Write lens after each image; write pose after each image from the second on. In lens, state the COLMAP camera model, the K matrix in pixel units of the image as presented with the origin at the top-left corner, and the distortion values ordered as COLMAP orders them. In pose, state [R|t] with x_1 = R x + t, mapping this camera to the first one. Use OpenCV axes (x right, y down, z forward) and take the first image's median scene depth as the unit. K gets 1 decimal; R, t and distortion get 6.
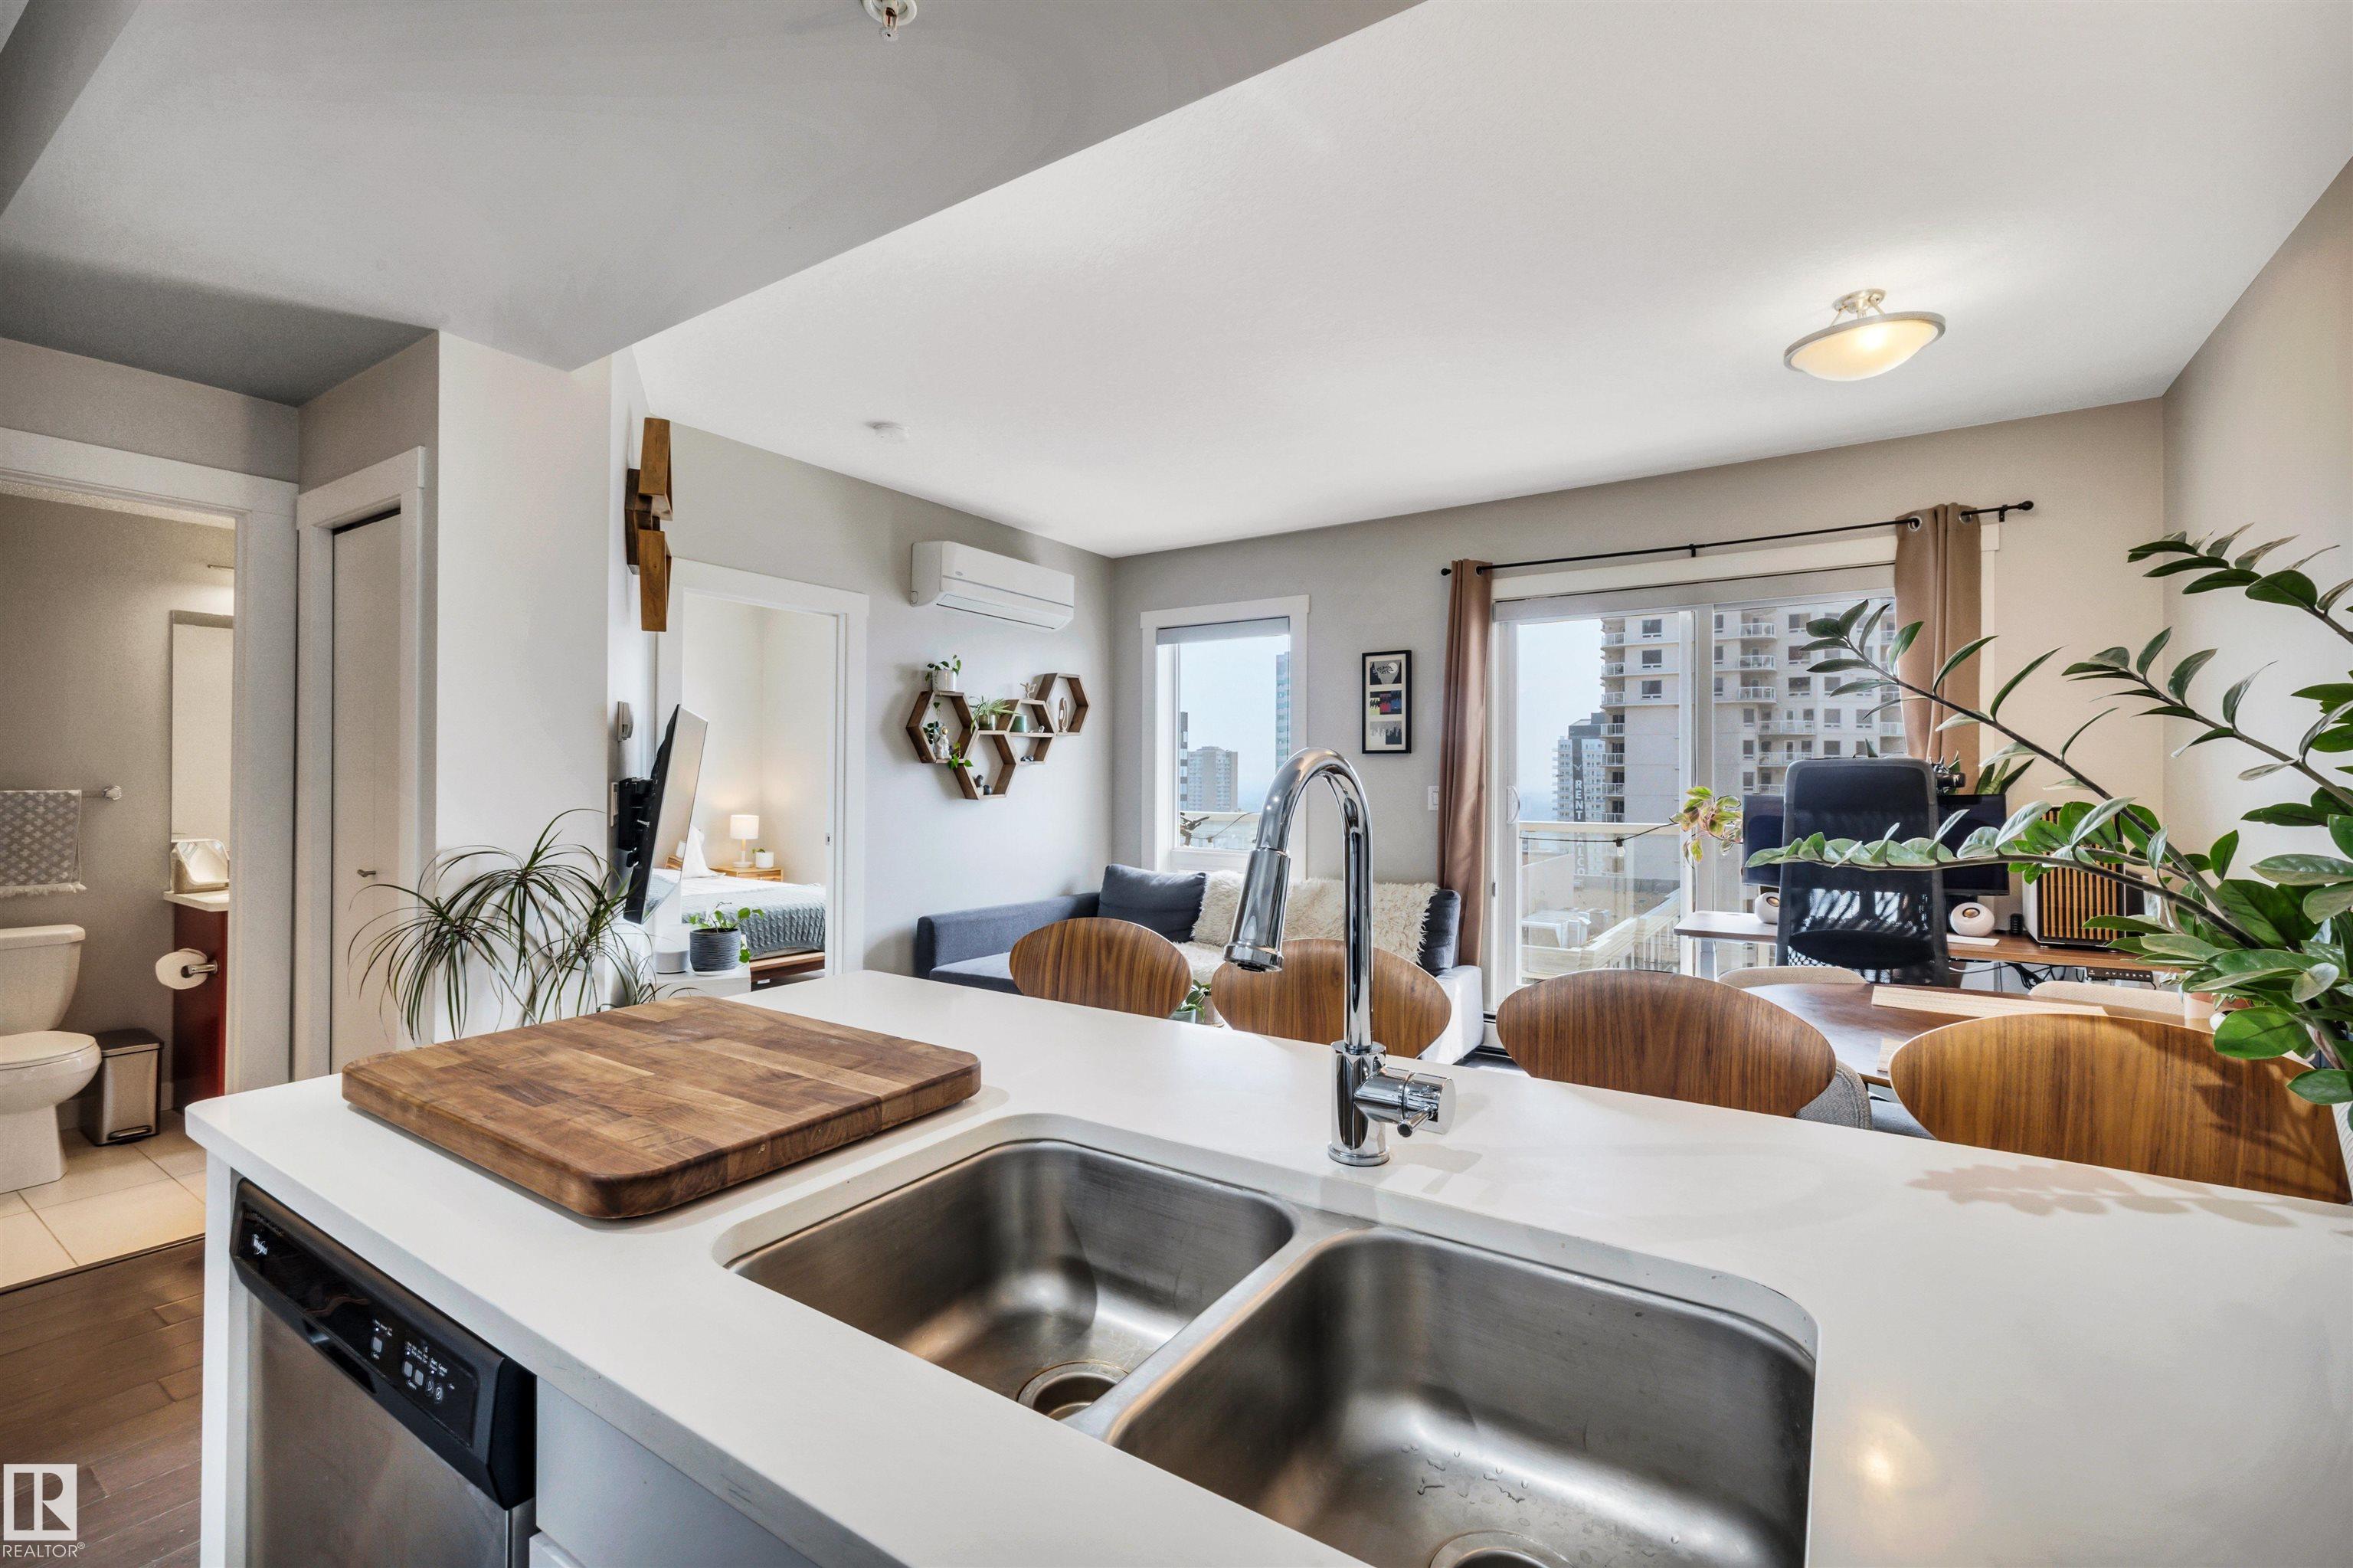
lens RADIAL K [[1023.0, 0, 1171.2], [0, 1023.0, 781.1], [0, 0, 1]] dist [-0.001609, 0.000478]
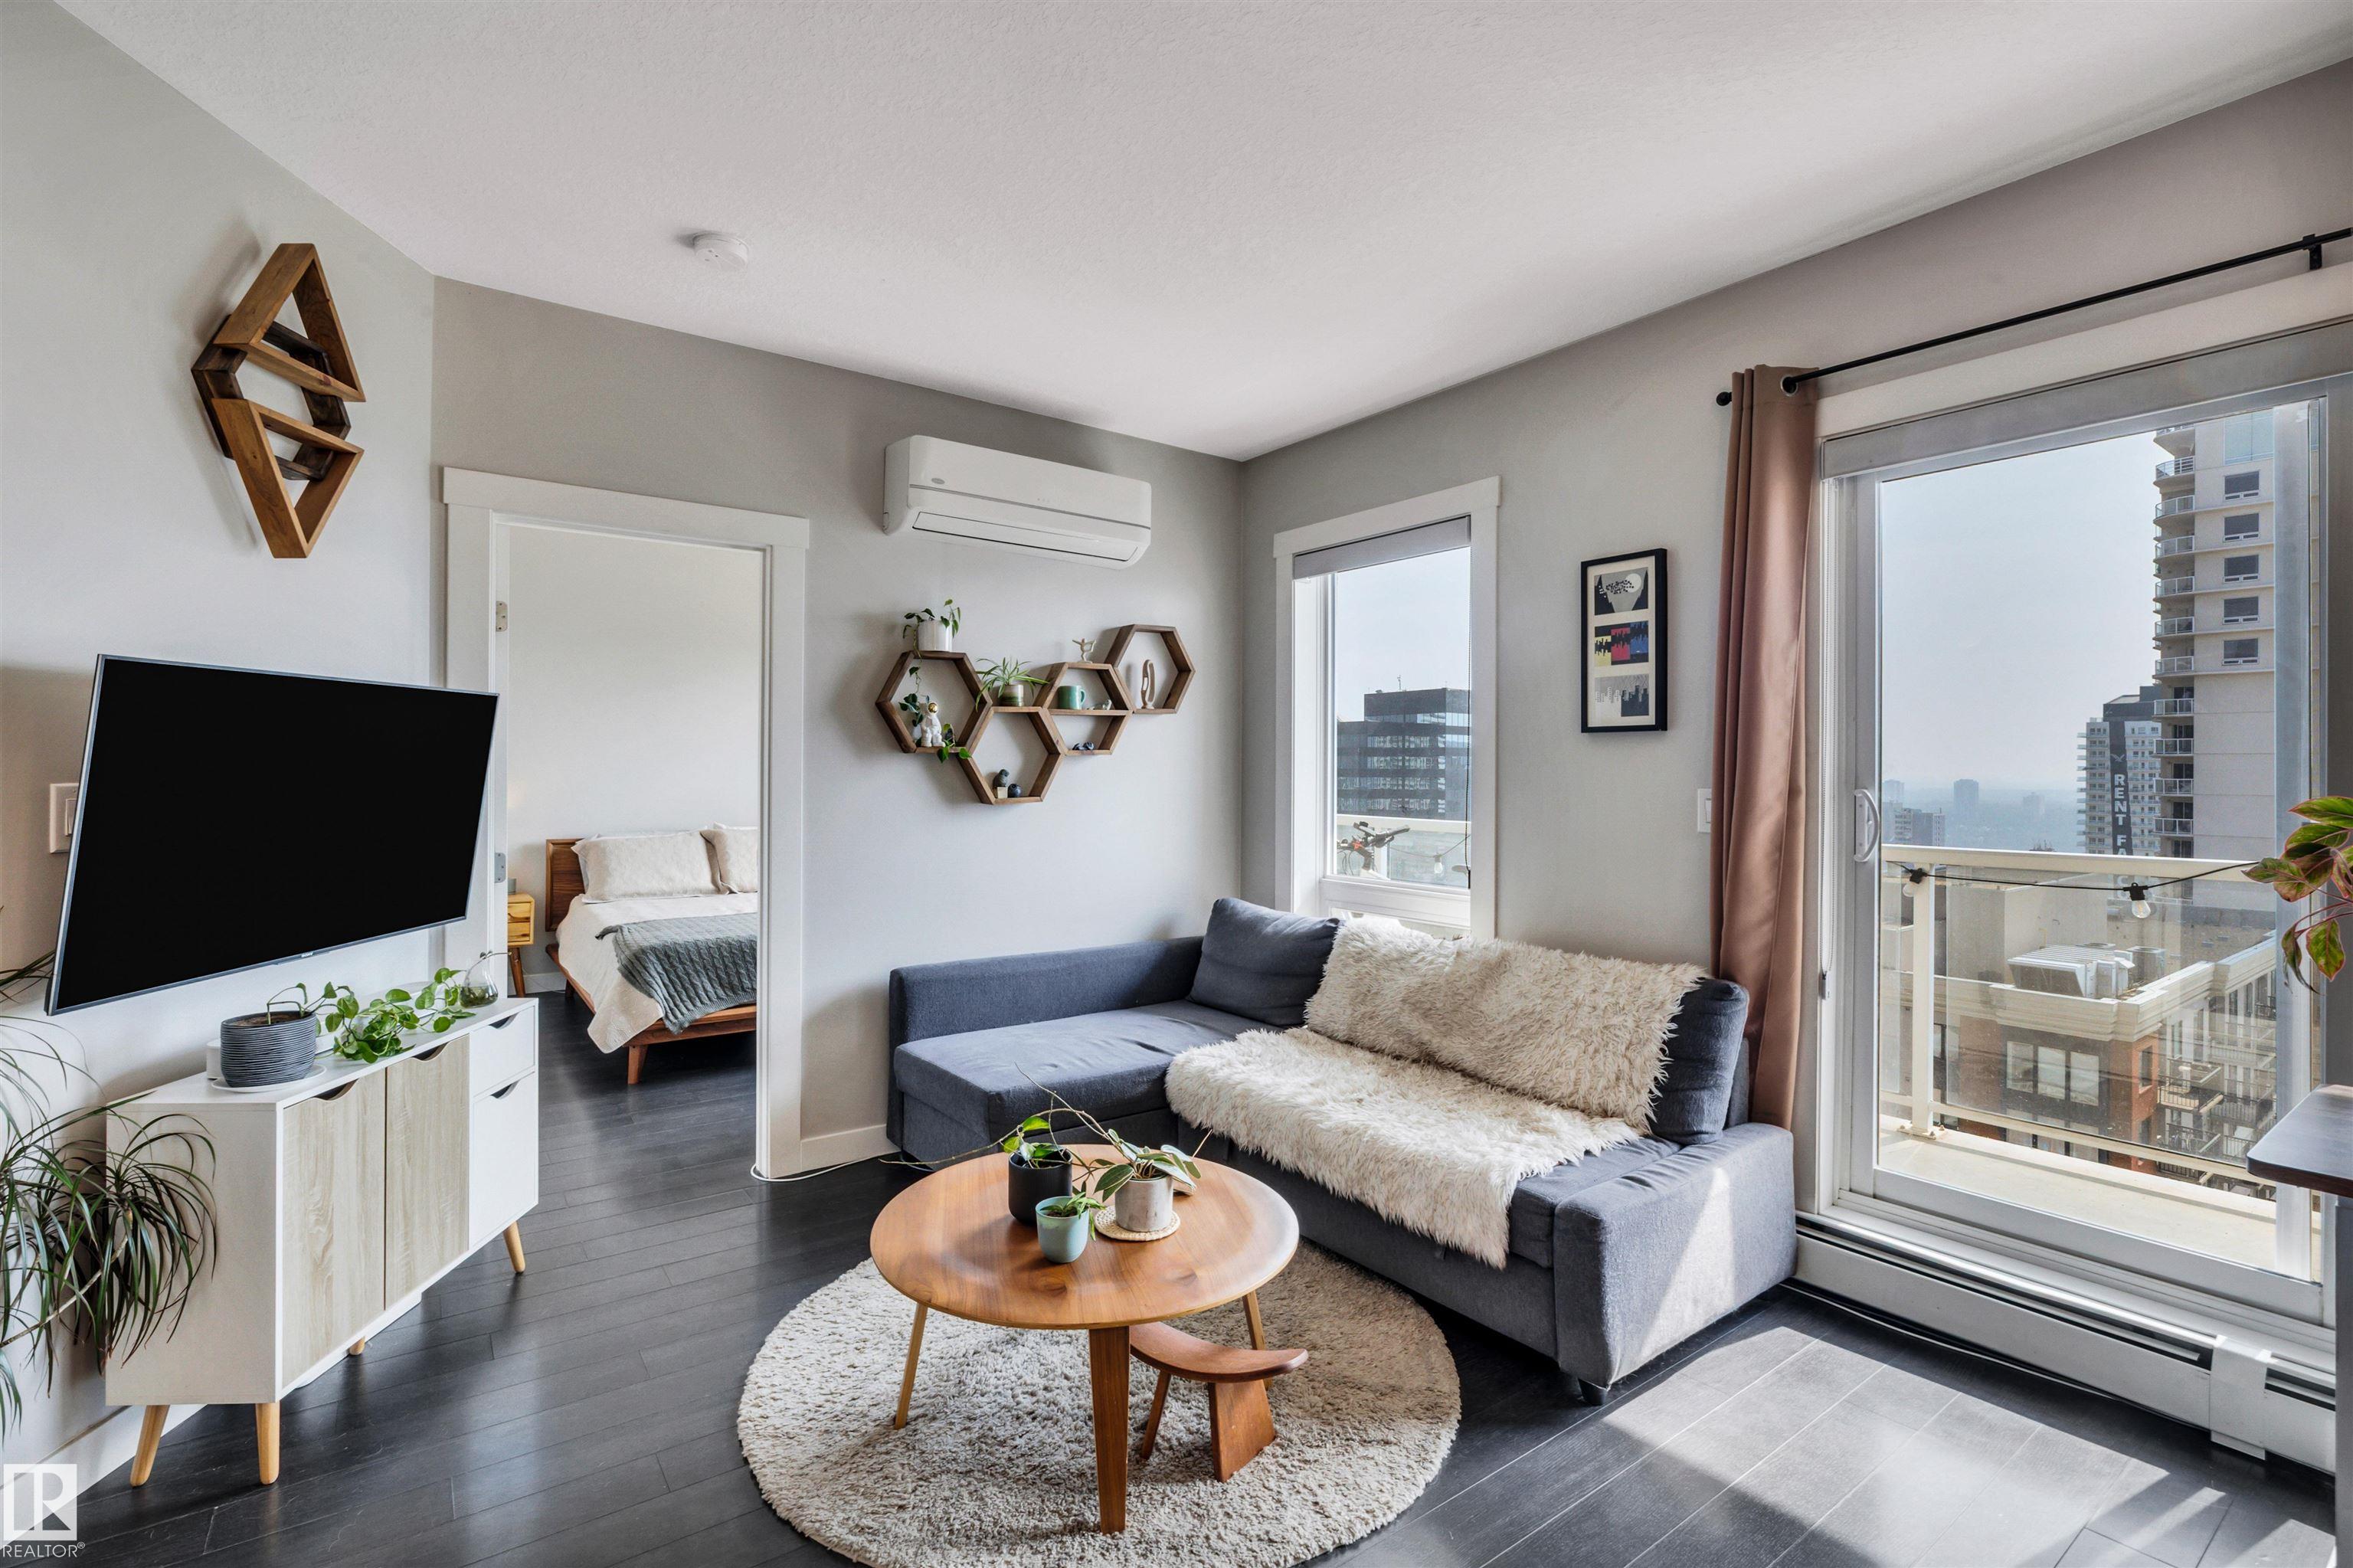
lens RADIAL K [[1061.0, 0, 1172.6], [0, 1061.0, 775.9], [0, 0, 1]] dist [-0.005111, 0.000744]
pose [[0.938555, 0.001327, -0.345127, 0.178474], [-0.000964, 0.999999, 0.001223, -0.002609], [0.345128, -0.000815, 0.938555, 0.349756]]
